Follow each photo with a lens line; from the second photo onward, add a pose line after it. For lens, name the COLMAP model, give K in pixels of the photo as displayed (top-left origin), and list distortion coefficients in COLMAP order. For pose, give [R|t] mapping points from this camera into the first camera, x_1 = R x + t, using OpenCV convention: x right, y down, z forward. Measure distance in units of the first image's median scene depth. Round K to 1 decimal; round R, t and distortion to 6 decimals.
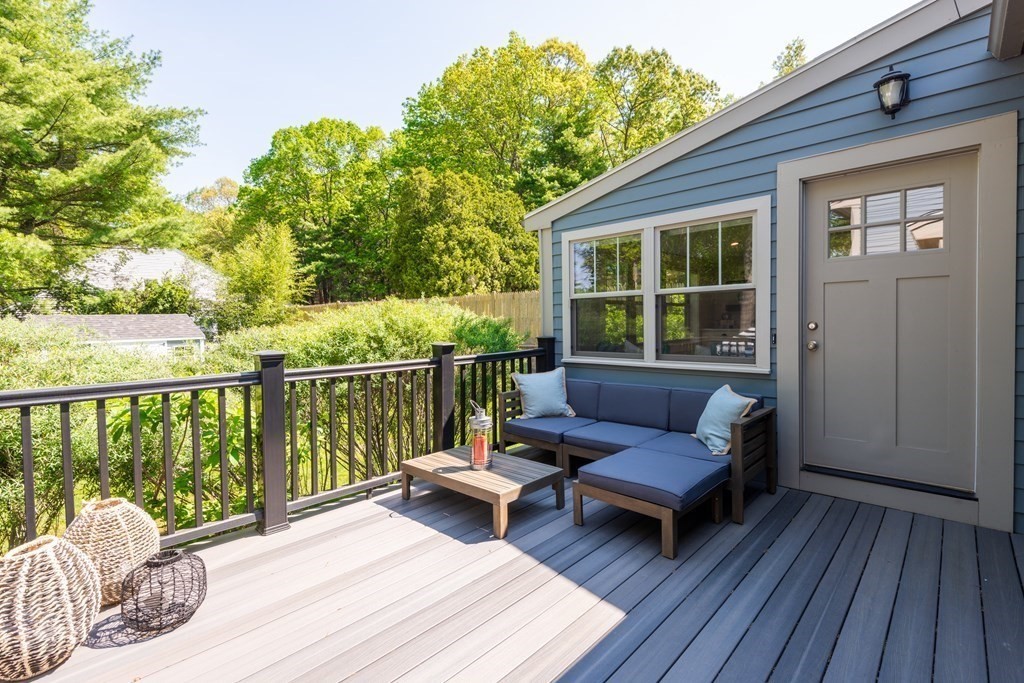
lens RADIAL K [[489.2, 0, 516.7], [0, 489.2, 348.3], [0, 0, 1]] dist [0.004016, 0.000138]
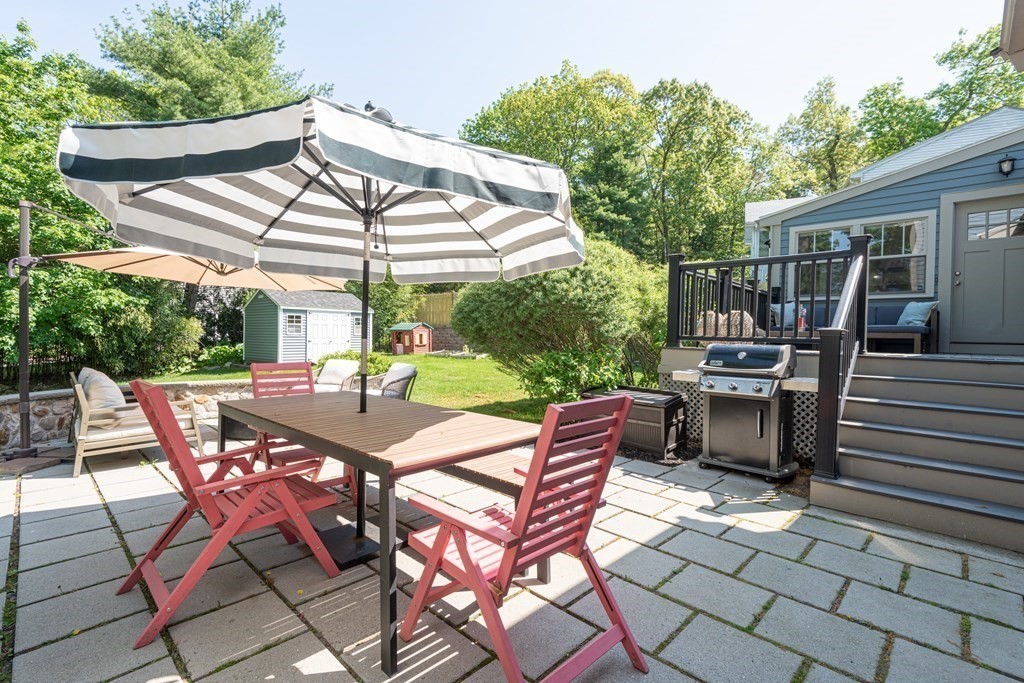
lens RADIAL K [[475.8, 0, 508.0], [0, 475.8, 345.7], [0, 0, 1]] dist [-0.003313, -0.001009]
pose [[0.998419, 0.043168, -0.036012, -0.083788], [-0.044011, 0.998767, -0.022968, 0.027066], [0.034976, 0.024517, 0.999087, -0.073076]]
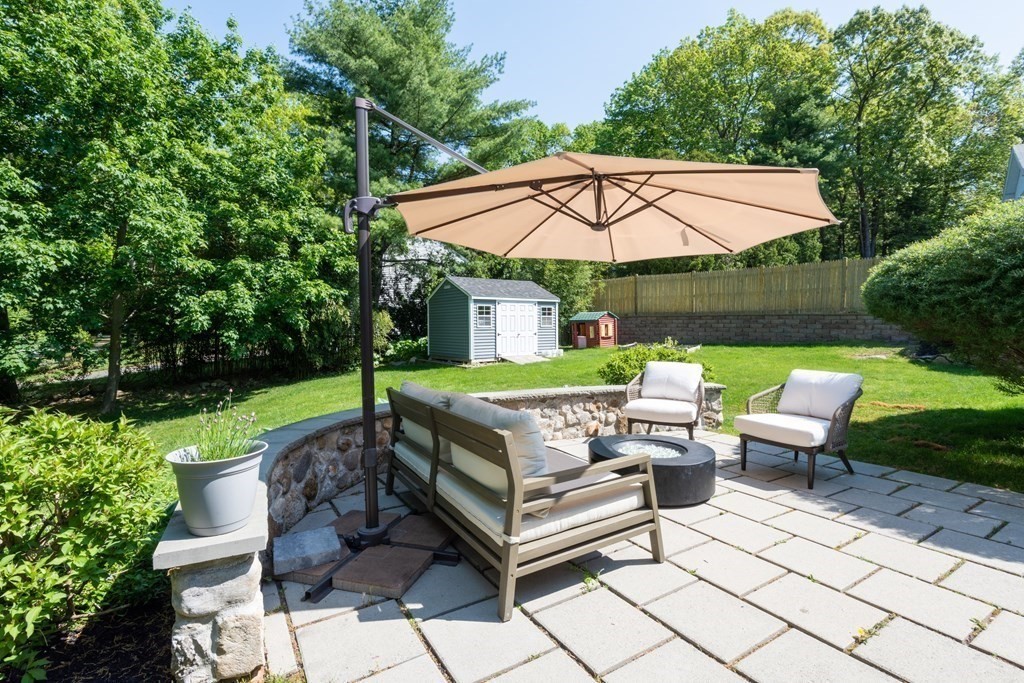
lens RADIAL K [[485.5, 0, 512.0], [0, 485.5, 341.5], [0, 0, 1]] dist [0.019200, -0.023701]
pose [[0.961048, 0.036229, -0.273997, -0.157107], [-0.038418, 0.999258, -0.002626, 0.027531], [0.273699, 0.013050, 0.961727, -0.028958]]
